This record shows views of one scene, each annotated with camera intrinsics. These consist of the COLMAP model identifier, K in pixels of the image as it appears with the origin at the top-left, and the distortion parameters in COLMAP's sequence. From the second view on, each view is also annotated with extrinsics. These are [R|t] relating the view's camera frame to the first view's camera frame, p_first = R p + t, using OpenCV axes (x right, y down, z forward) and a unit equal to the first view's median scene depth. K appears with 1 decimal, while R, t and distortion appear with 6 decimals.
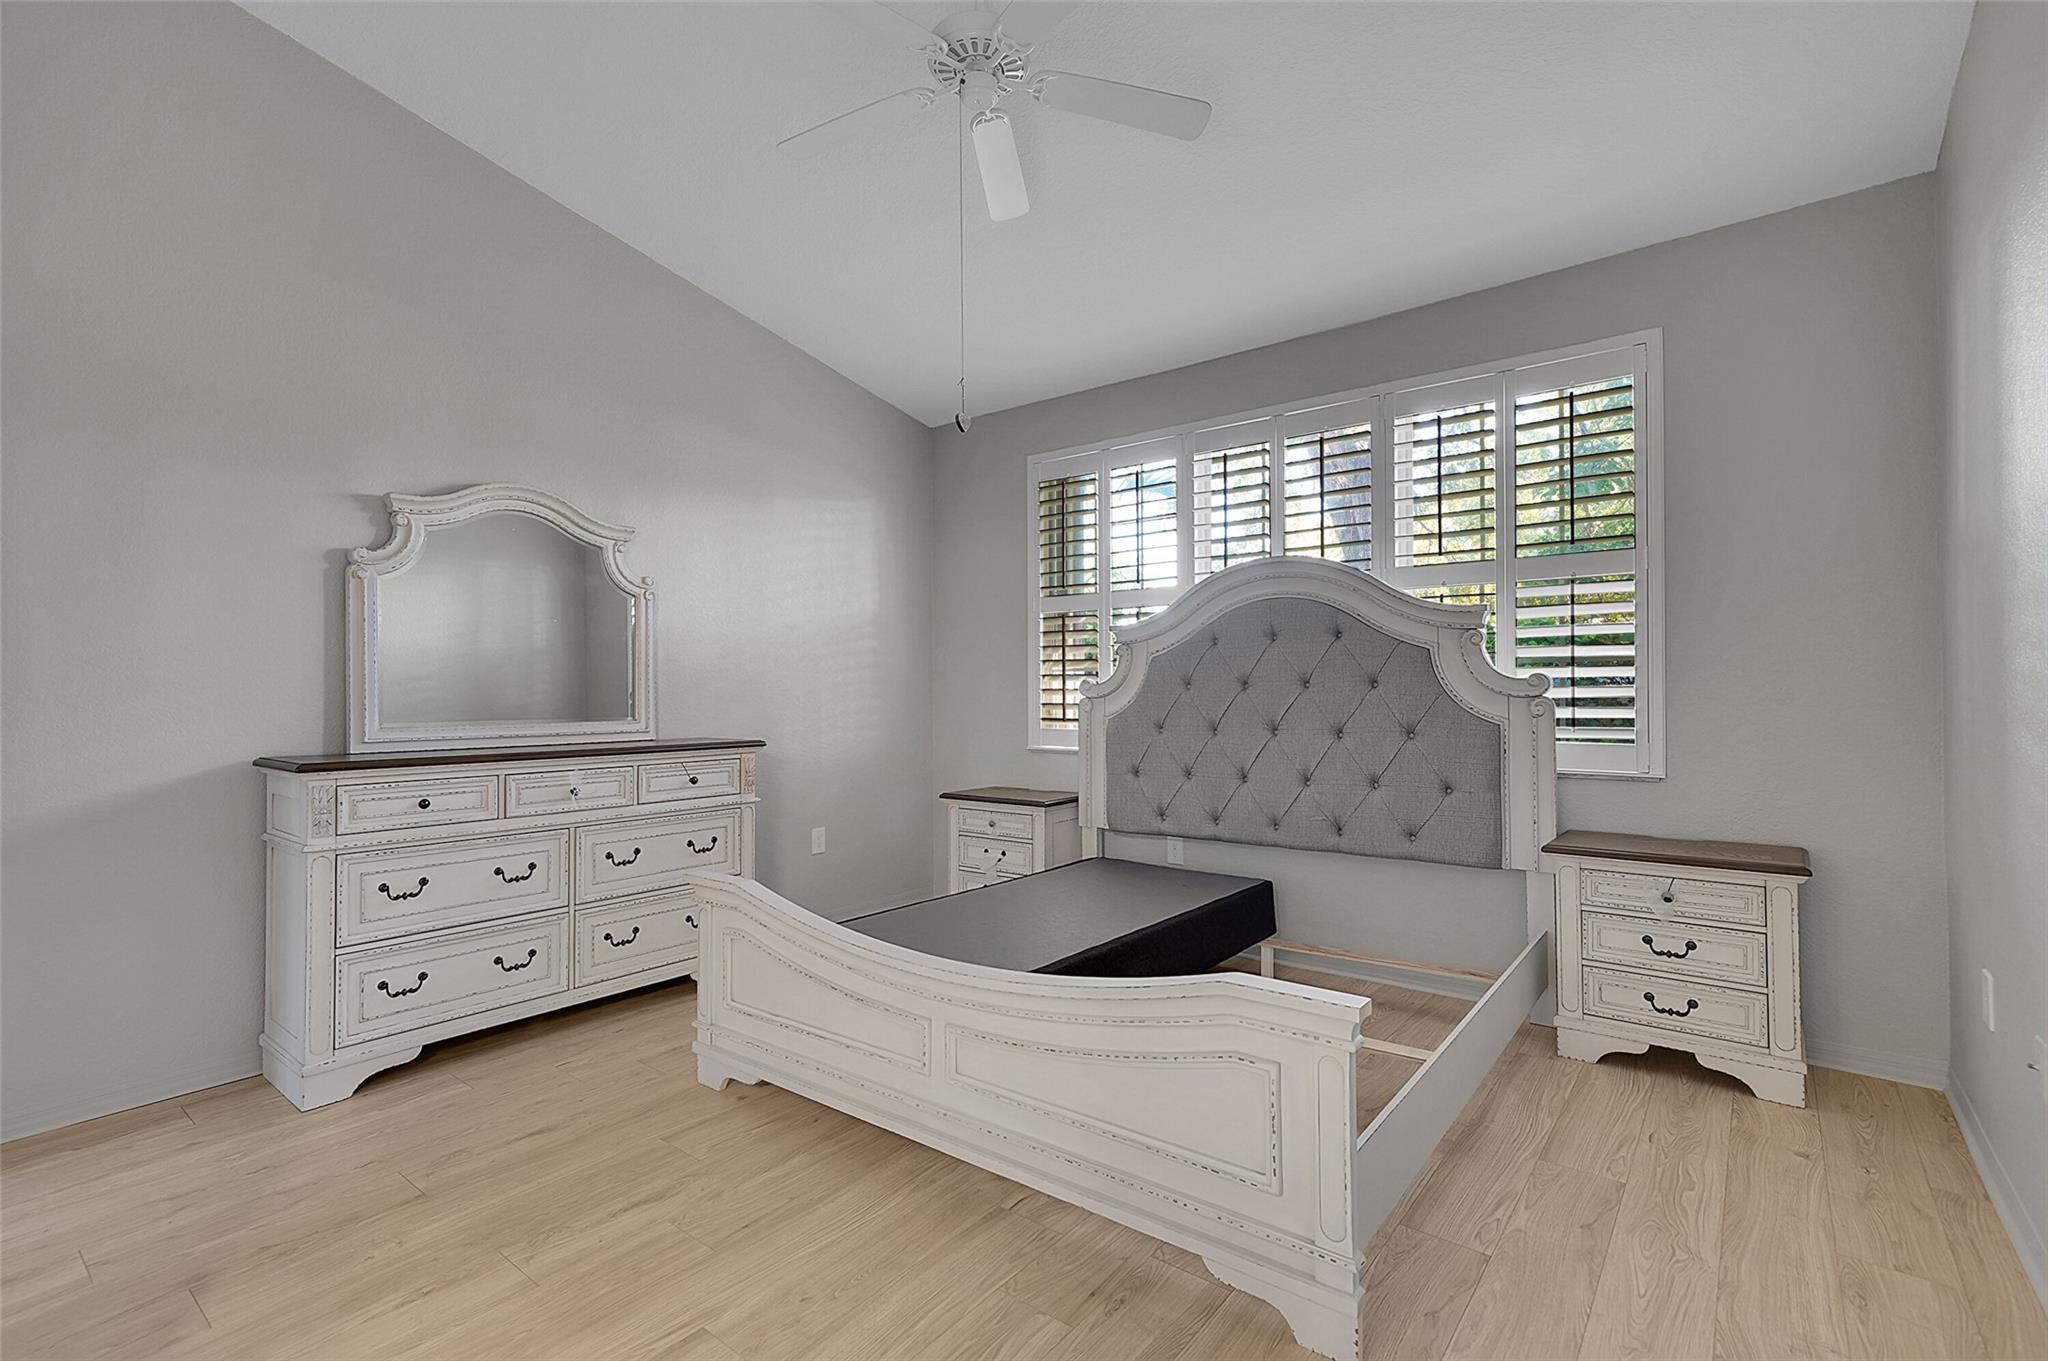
lens RADIAL K [[905.6, 0, 1024.0], [0, 905.6, 680.5], [0, 0, 1]] dist [-0.000580, 0.000090]
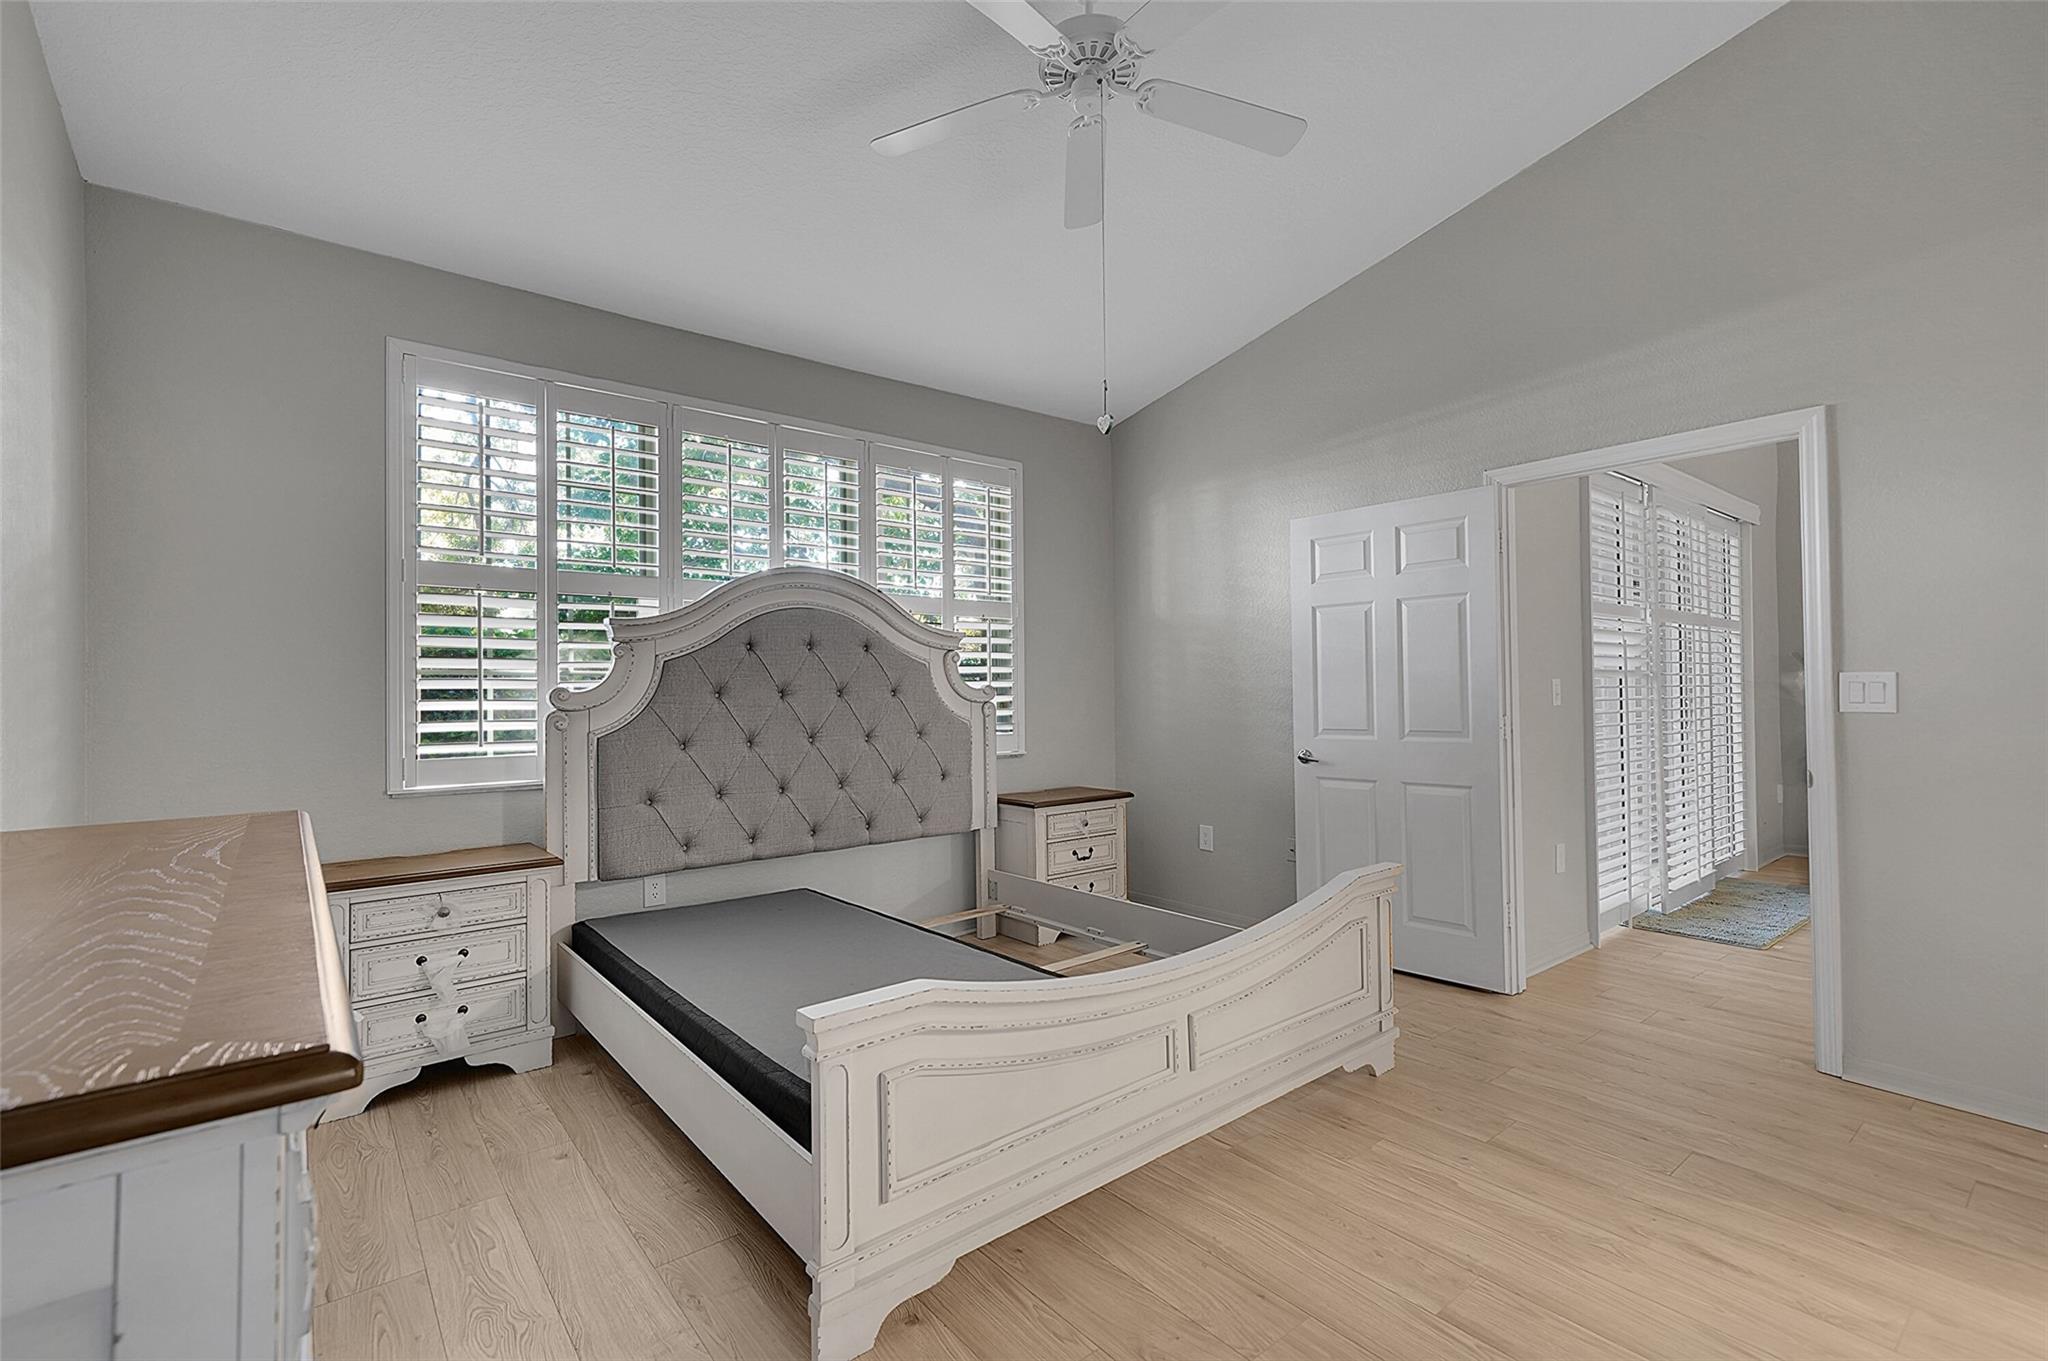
lens RADIAL K [[891.1, 0, 1024.0], [0, 891.1, 680.5], [0, 0, 1]] dist [0.018836, 0.000204]
pose [[0.223976, 0.025564, 0.974259, -0.624453], [0.004266, 0.999621, -0.027210, 0.018491], [-0.974585, 0.010250, 0.223782, 0.527890]]
